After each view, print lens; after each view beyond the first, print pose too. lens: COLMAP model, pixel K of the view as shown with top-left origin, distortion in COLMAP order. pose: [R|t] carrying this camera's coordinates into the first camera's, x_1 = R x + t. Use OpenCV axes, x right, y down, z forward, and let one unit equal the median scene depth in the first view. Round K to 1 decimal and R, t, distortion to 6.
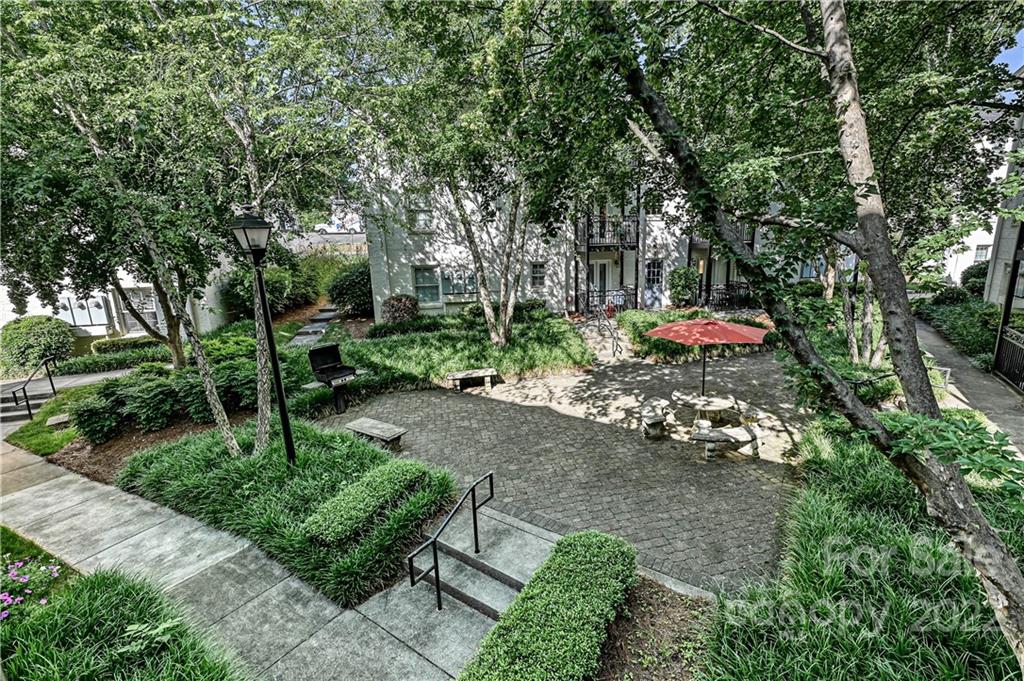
lens RADIAL K [[412.4, 0, 506.0], [0, 412.4, 338.3], [0, 0, 1]] dist [0.000256, -0.000668]
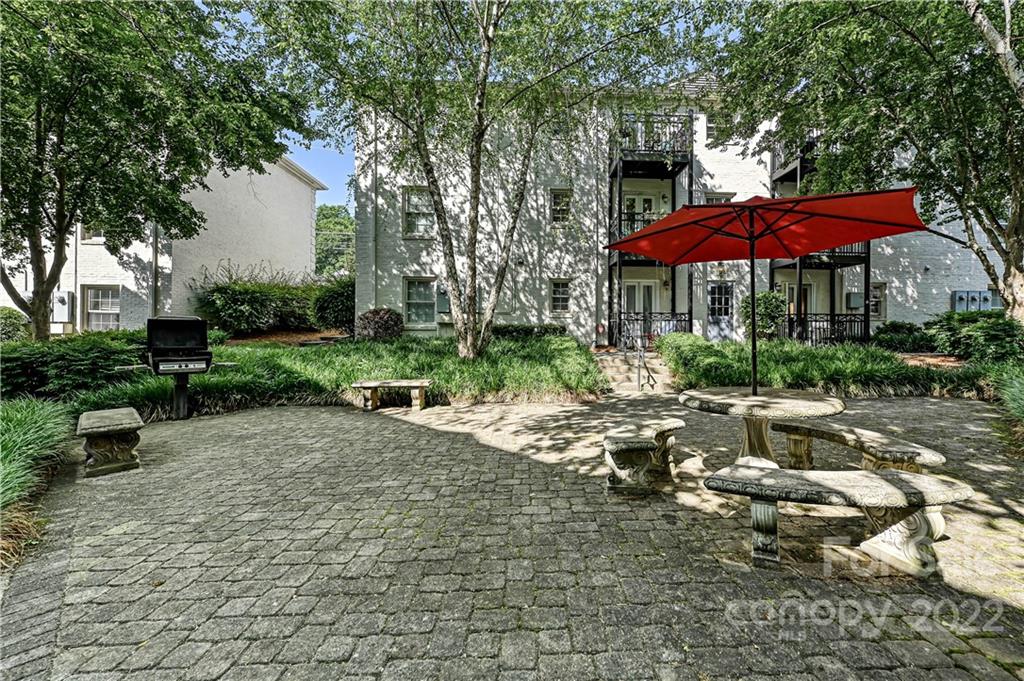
lens RADIAL K [[412.4, 0, 519.7], [0, 412.4, 339.7], [0, 0, 1]] dist [0.000256, -0.000668]
pose [[0.983304, 0.046281, -0.175986, 0.150258], [-0.080452, 0.978030, -0.192314, 0.085648], [0.163219, 0.203262, 0.965424, 0.263097]]
